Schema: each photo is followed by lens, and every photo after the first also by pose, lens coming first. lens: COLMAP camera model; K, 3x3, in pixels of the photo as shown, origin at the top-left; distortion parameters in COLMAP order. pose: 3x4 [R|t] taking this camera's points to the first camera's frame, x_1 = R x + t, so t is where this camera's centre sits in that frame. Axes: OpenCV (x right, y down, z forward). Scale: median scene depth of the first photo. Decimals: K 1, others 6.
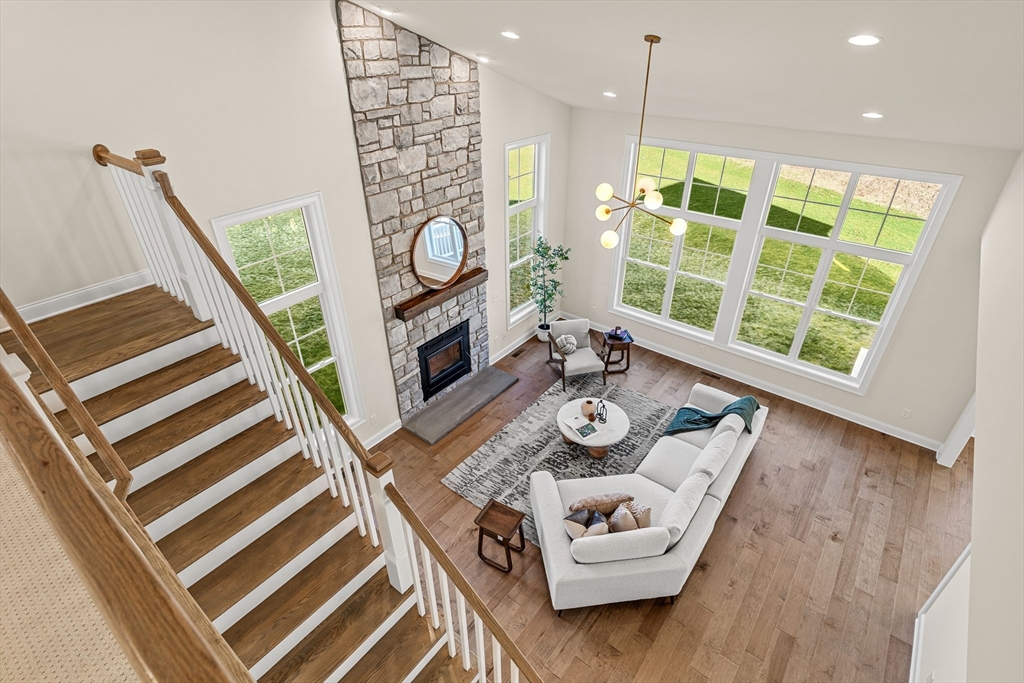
lens RADIAL K [[513.2, 0, 508.4], [0, 513.2, 346.6], [0, 0, 1]] dist [-0.001443, 0.001635]
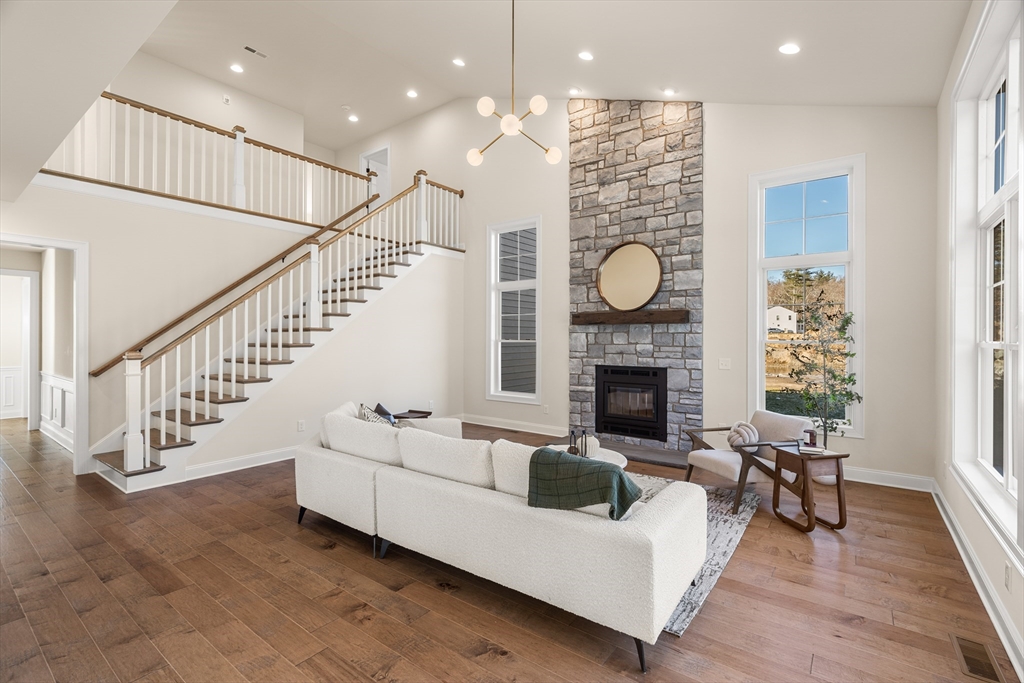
lens RADIAL K [[466.0, 0, 510.6], [0, 466.0, 337.1], [0, 0, 1]] dist [-0.005154, 0.002259]
pose [[0.019675, 0.007631, -0.999777, 0.882050], [-0.533181, 0.845992, -0.004035, 0.057239], [0.845773, 0.533141, 0.020714, 0.916369]]
